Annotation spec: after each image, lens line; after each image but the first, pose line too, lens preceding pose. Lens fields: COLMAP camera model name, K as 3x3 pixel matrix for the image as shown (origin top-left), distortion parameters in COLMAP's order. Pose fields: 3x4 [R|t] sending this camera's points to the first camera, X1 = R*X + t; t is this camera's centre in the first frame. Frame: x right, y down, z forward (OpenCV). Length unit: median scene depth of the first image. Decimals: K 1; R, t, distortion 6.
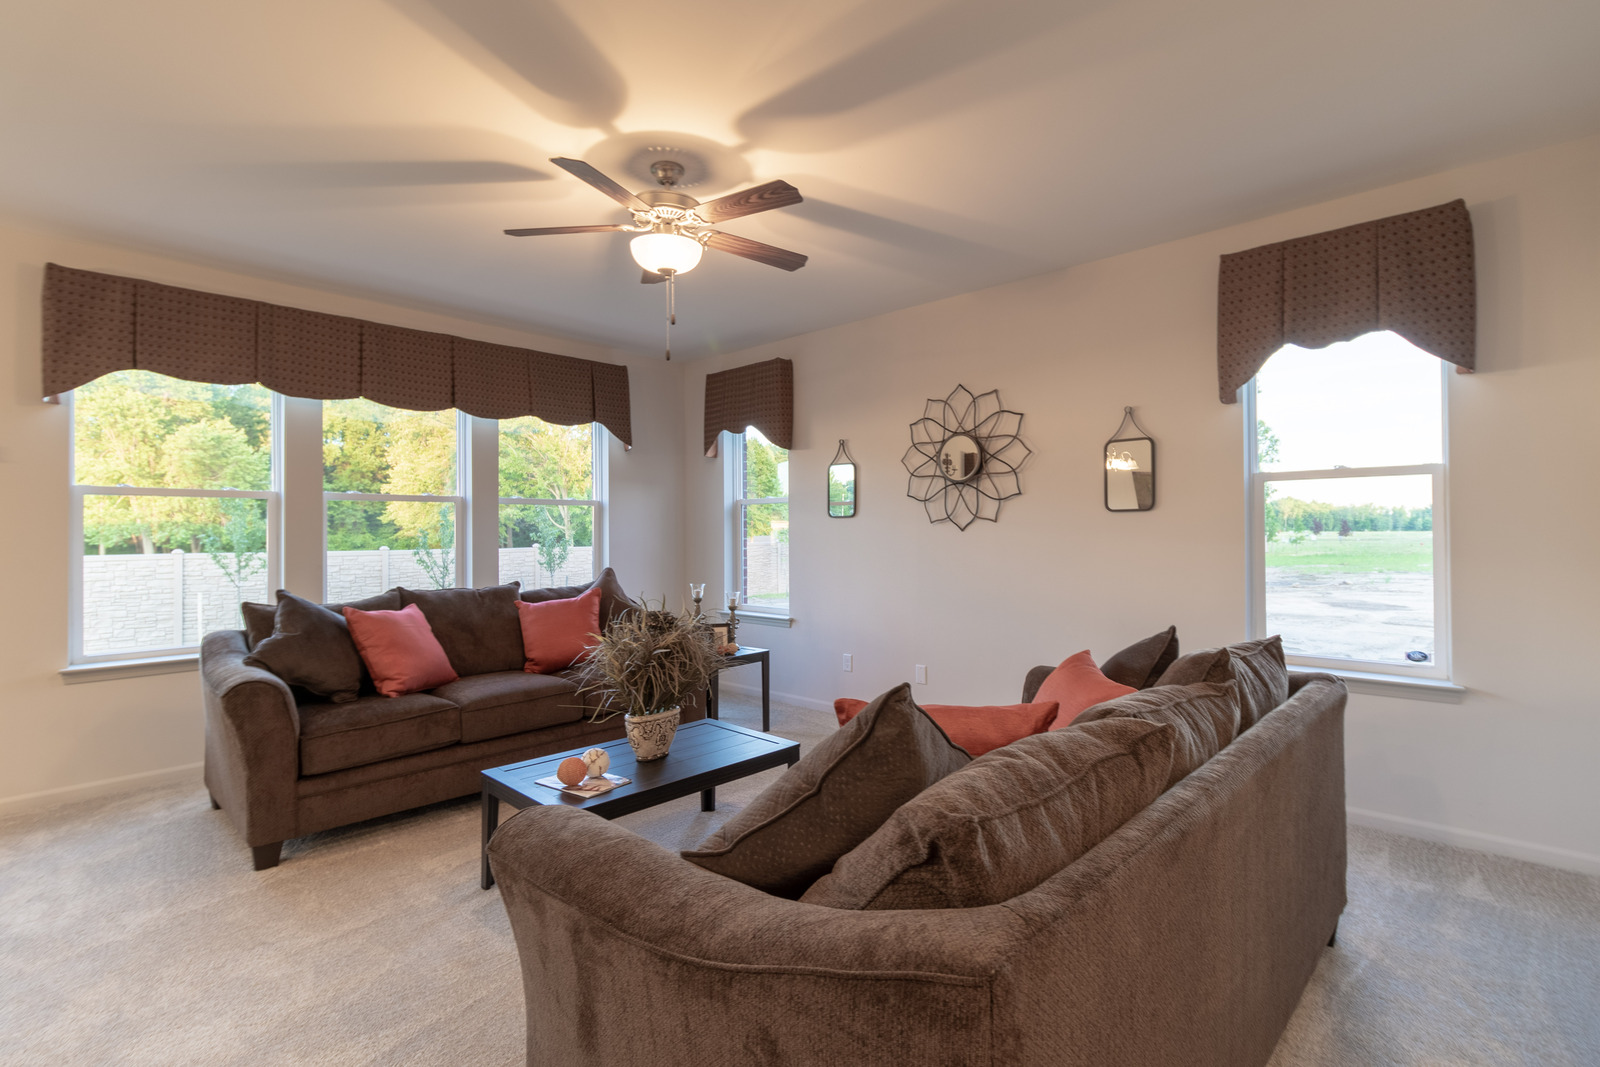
lens RADIAL K [[739.7, 0, 811.2], [0, 739.7, 526.9], [0, 0, 1]] dist [-0.000423, 0.000707]
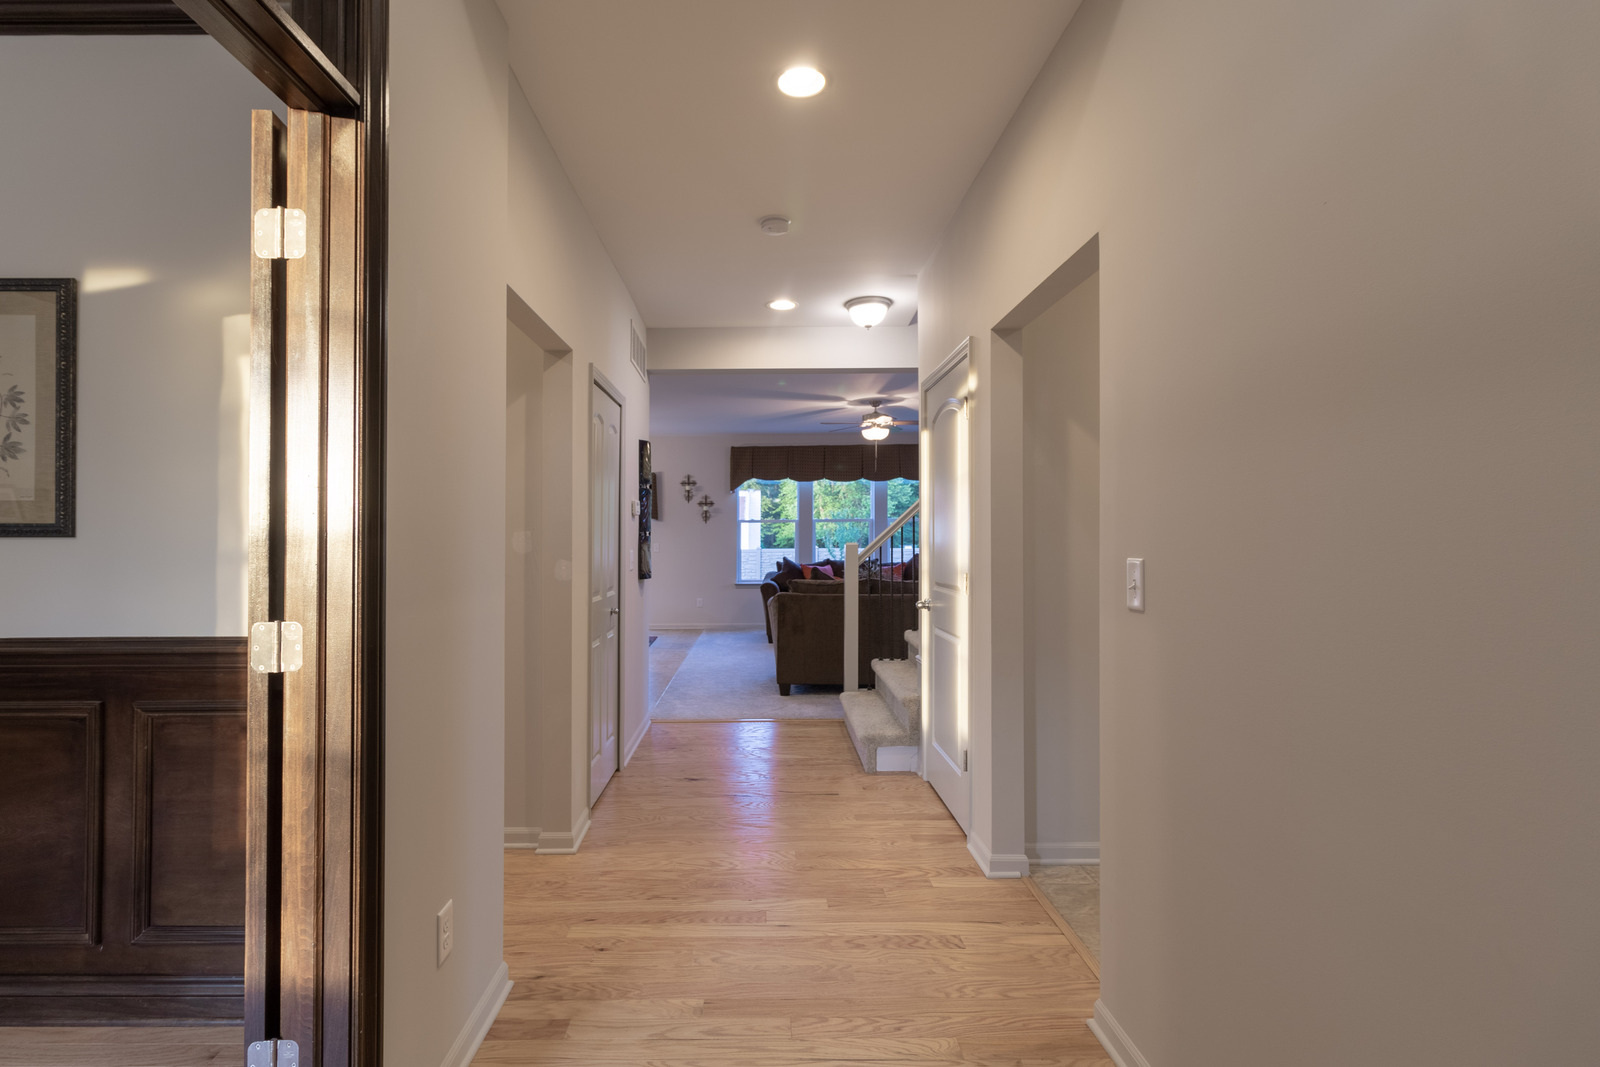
lens RADIAL K [[739.7, 0, 798.8], [0, 739.7, 531.5], [0, 0, 1]] dist [-0.000423, 0.000707]
pose [[0.727319, -0.003760, -0.686289, 1.109821], [0.006878, 0.999975, 0.001811, -0.014758], [0.686265, -0.006038, 0.727327, -0.900409]]
